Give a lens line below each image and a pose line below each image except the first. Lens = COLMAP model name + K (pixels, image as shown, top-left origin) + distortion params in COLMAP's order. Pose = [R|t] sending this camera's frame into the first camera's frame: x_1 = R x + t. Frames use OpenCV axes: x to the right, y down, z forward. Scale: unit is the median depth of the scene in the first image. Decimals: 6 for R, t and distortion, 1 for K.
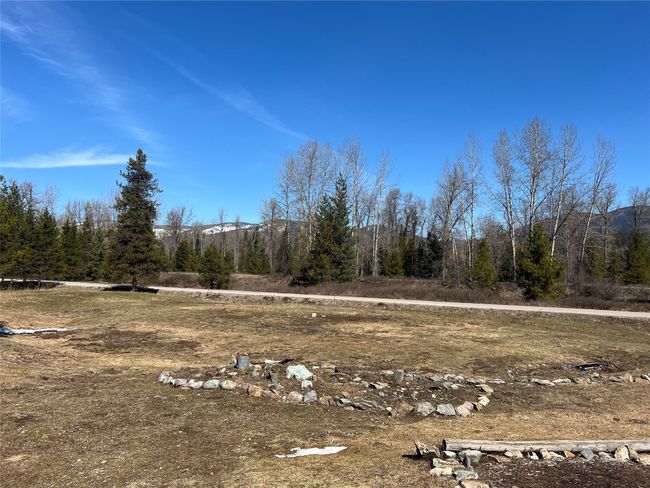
lens RADIAL K [[497.9, 0, 316.4], [0, 497.9, 246.3], [0, 0, 1]] dist [0.027489, -0.003589]
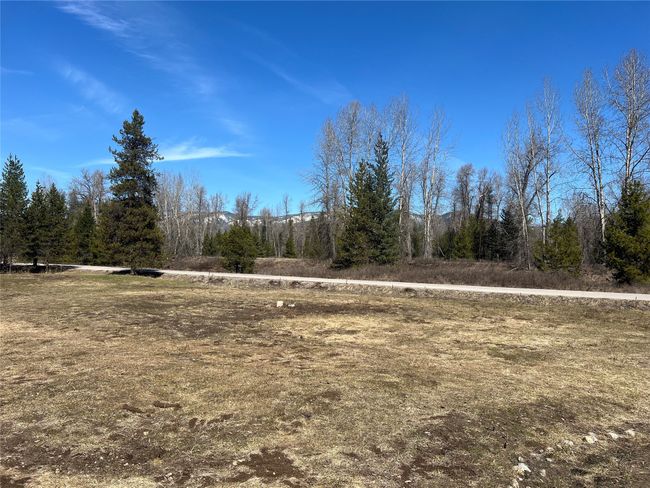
lens RADIAL K [[498.0, 0, 325.0], [0, 498.0, 244.0], [0, 0, 1]] dist [0.014429, -0.003638]
pose [[0.989451, -0.010647, -0.144478, 0.089336], [0.013282, 0.999762, 0.017283, 0.025493], [0.144260, -0.019019, 0.989357, 0.188442]]
